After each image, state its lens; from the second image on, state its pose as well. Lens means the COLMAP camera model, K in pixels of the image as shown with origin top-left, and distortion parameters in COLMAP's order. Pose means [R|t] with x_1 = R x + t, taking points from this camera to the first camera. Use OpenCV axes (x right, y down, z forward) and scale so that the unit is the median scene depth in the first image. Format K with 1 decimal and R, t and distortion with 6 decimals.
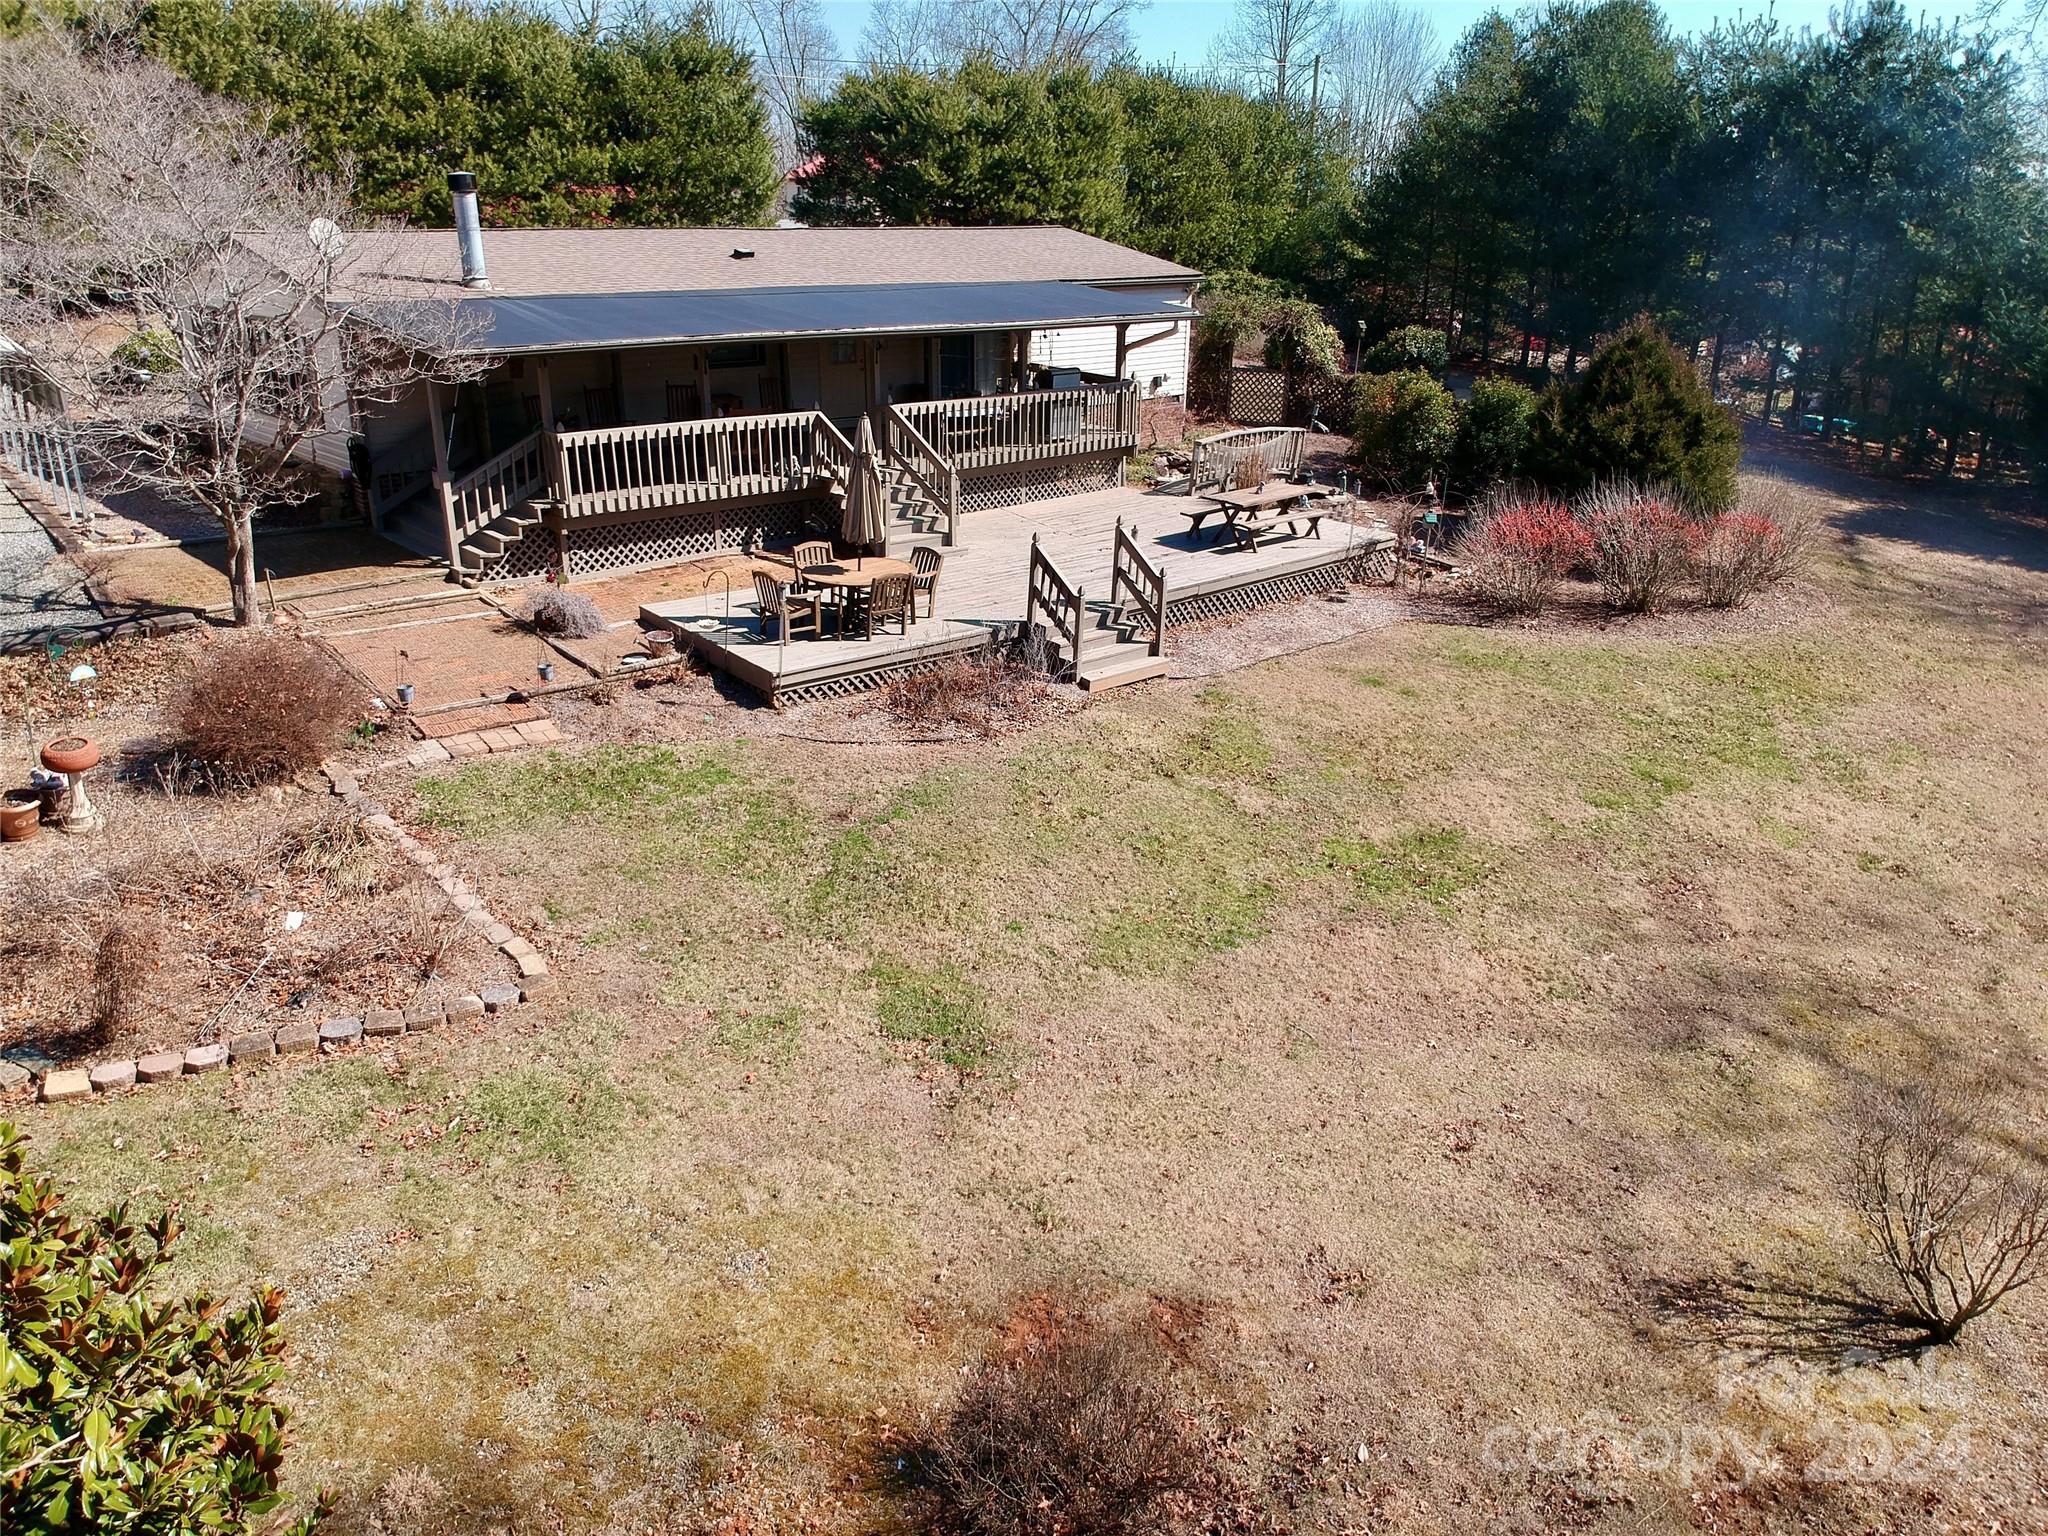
lens RADIAL K [[1510.9, 0, 1027.4], [0, 1510.9, 787.8], [0, 0, 1]] dist [0.109793, -0.197191]
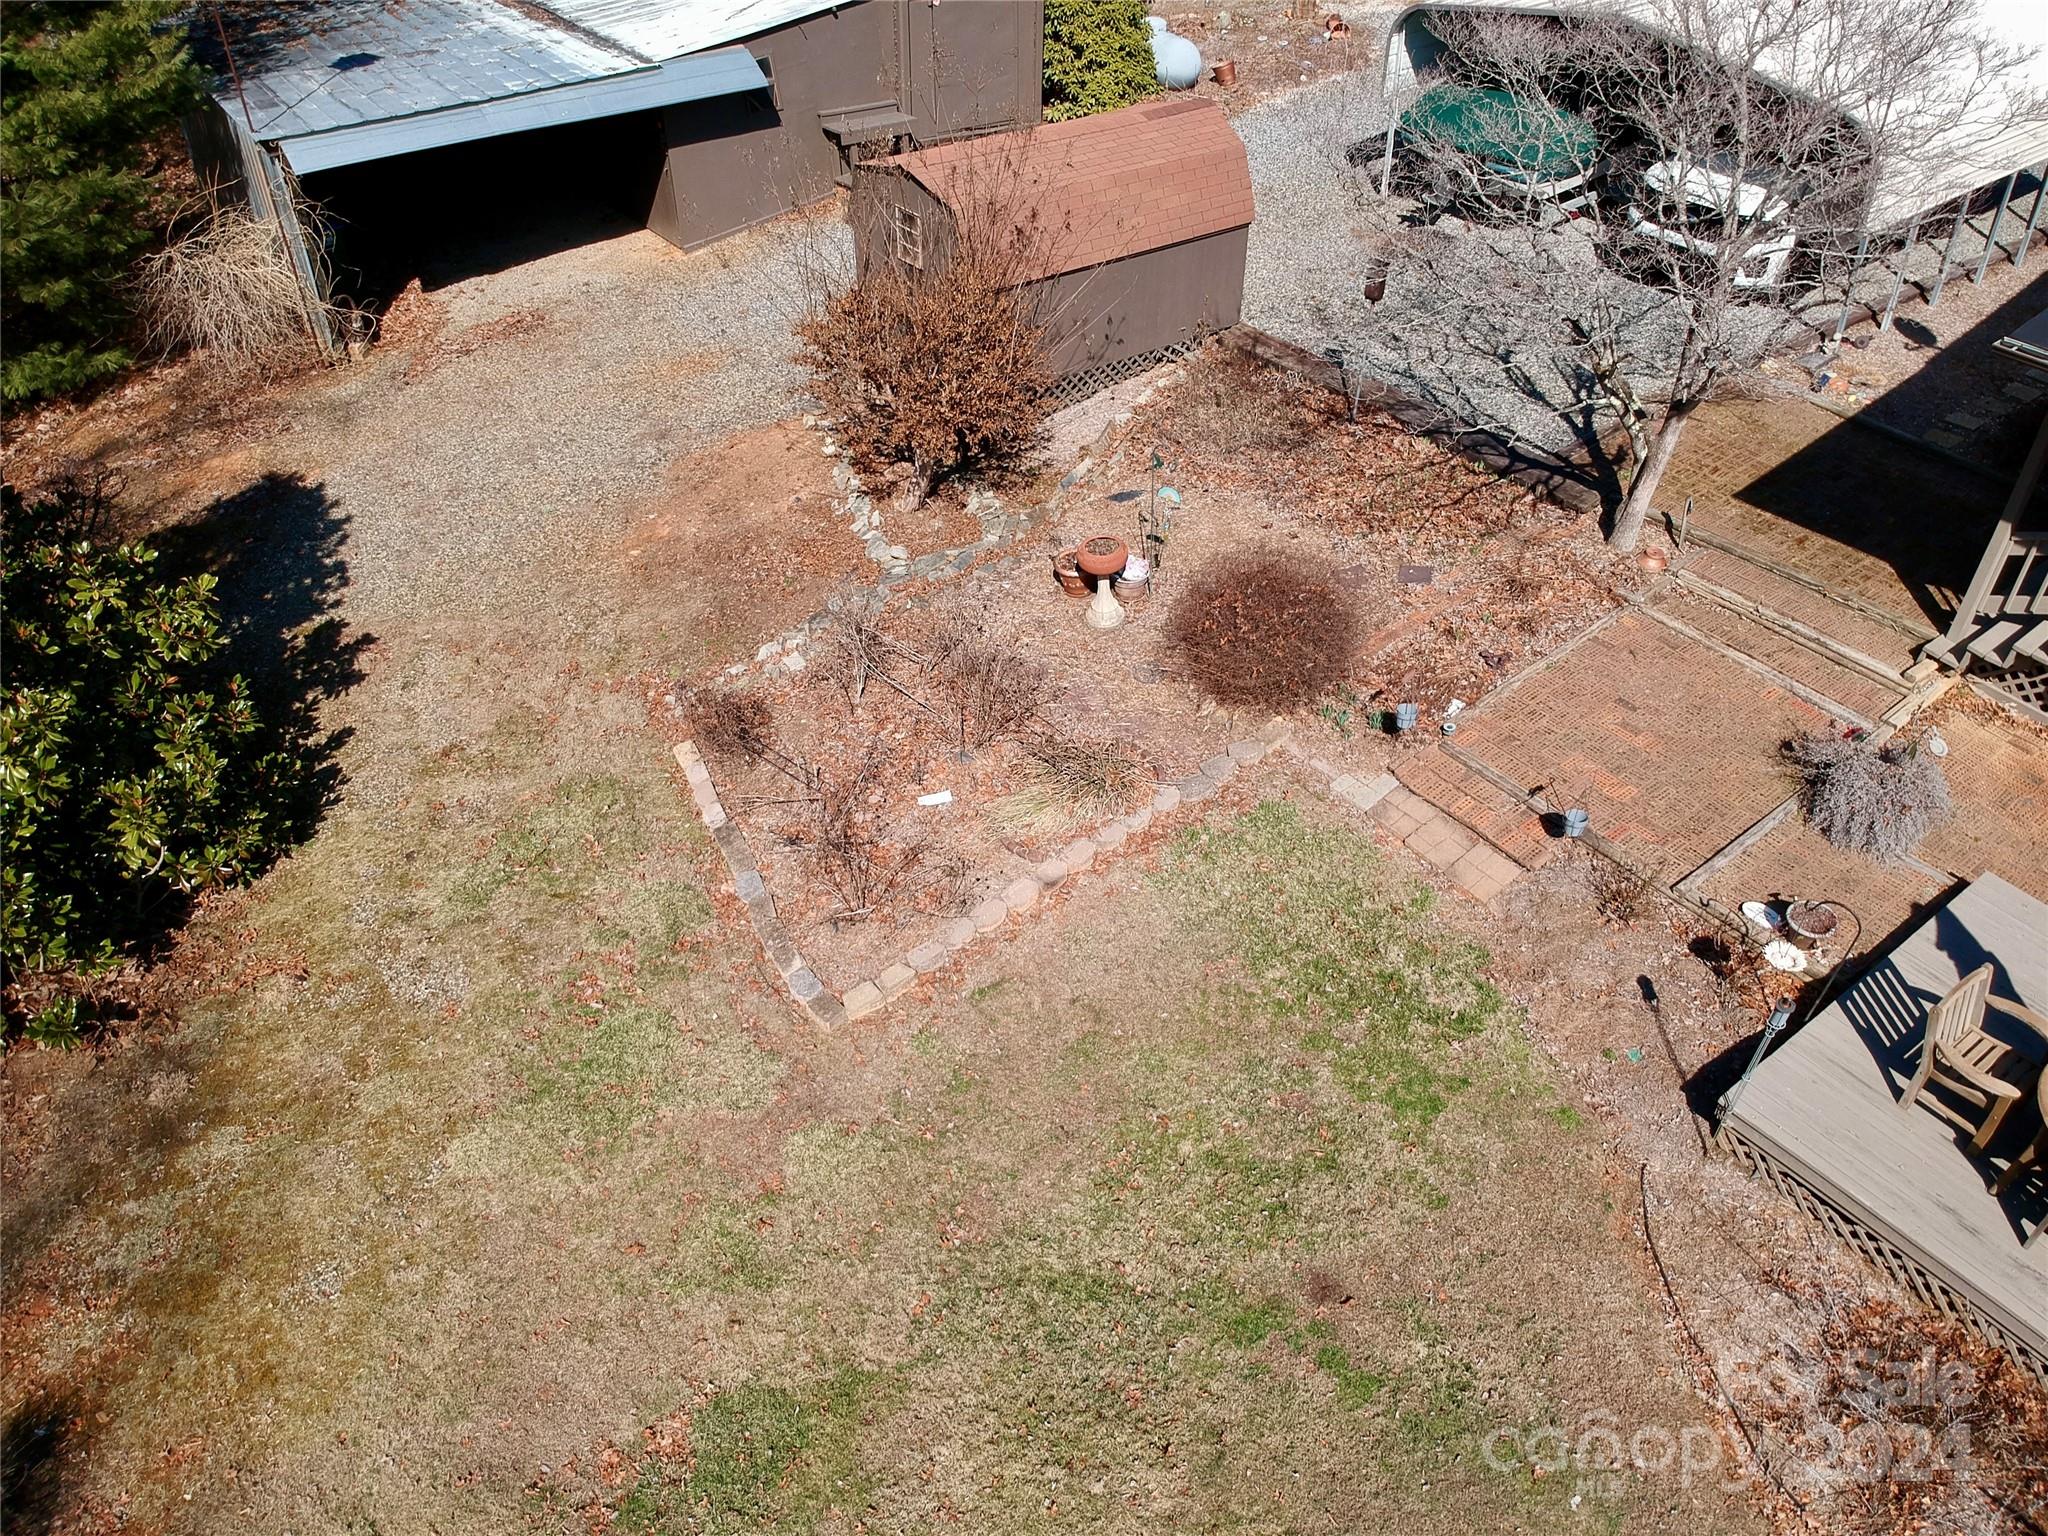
lens RADIAL K [[1510.9, 0, 1027.4], [0, 1510.9, 787.8], [0, 0, 1]] dist [0.109793, -0.197191]
pose [[-0.076619, 0.618791, -0.781810, 0.114835], [-0.364713, 0.712380, 0.599582, -0.217750], [0.927962, 0.331076, 0.171100, 0.366164]]
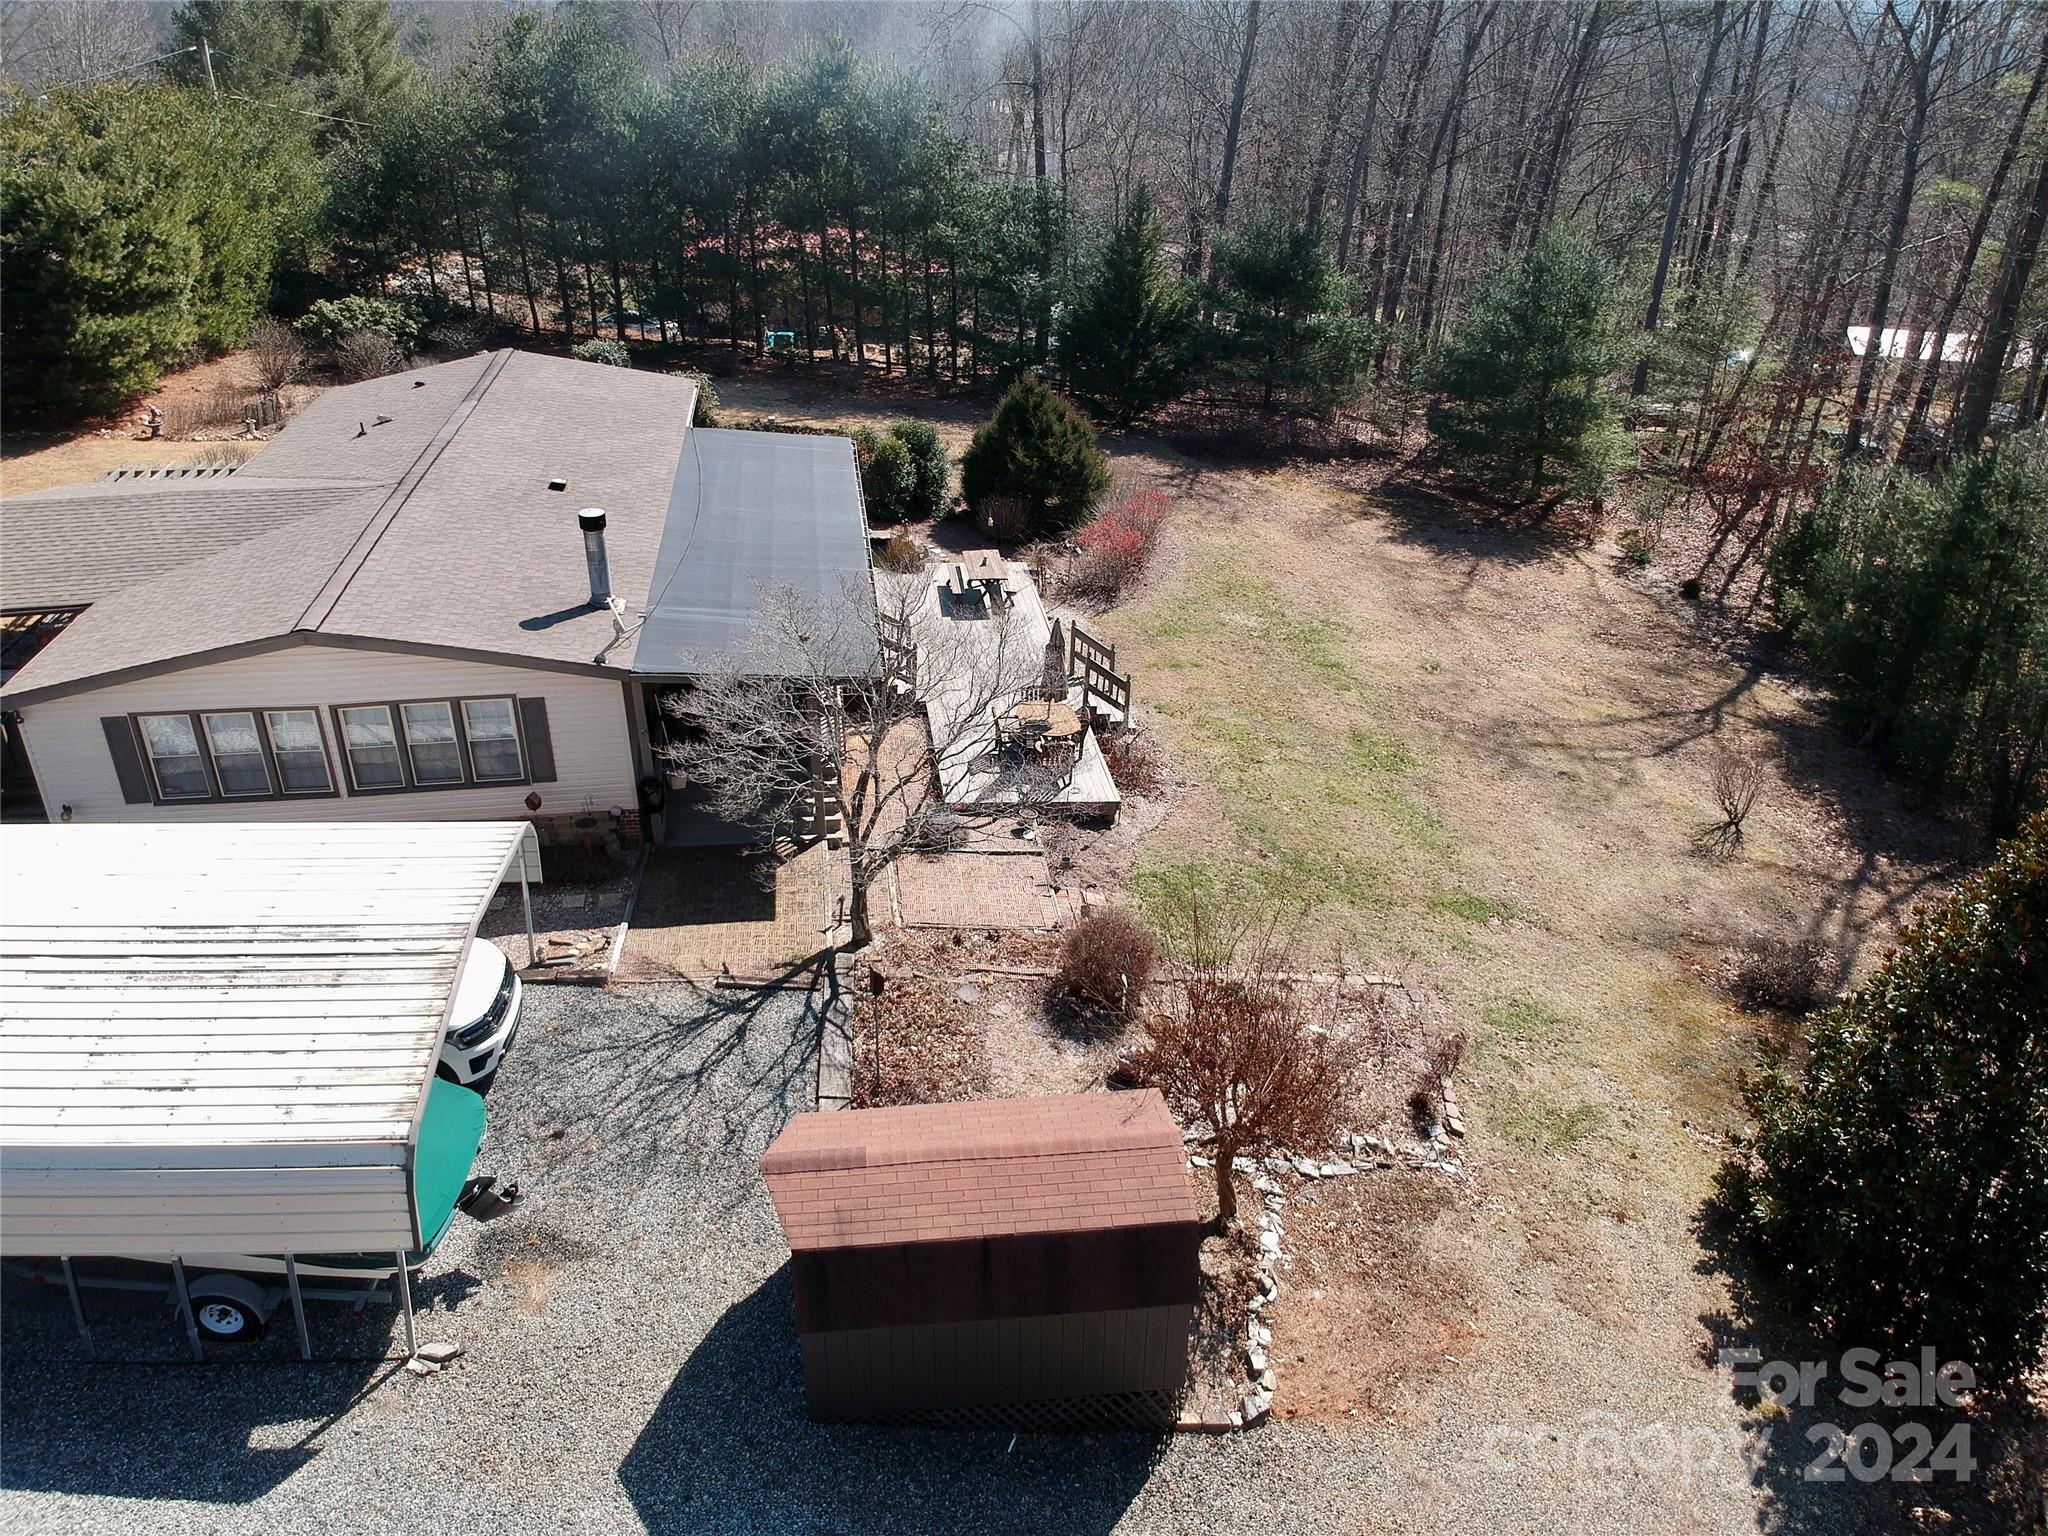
lens RADIAL K [[1510.9, 0, 1027.4], [0, 1510.9, 787.8], [0, 0, 1]] dist [0.109793, -0.197191]
pose [[0.559969, -0.402200, 0.724341, -0.739310], [0.295925, 0.913690, 0.278567, -0.302556], [-0.773862, 0.058362, 0.630659, 0.064403]]
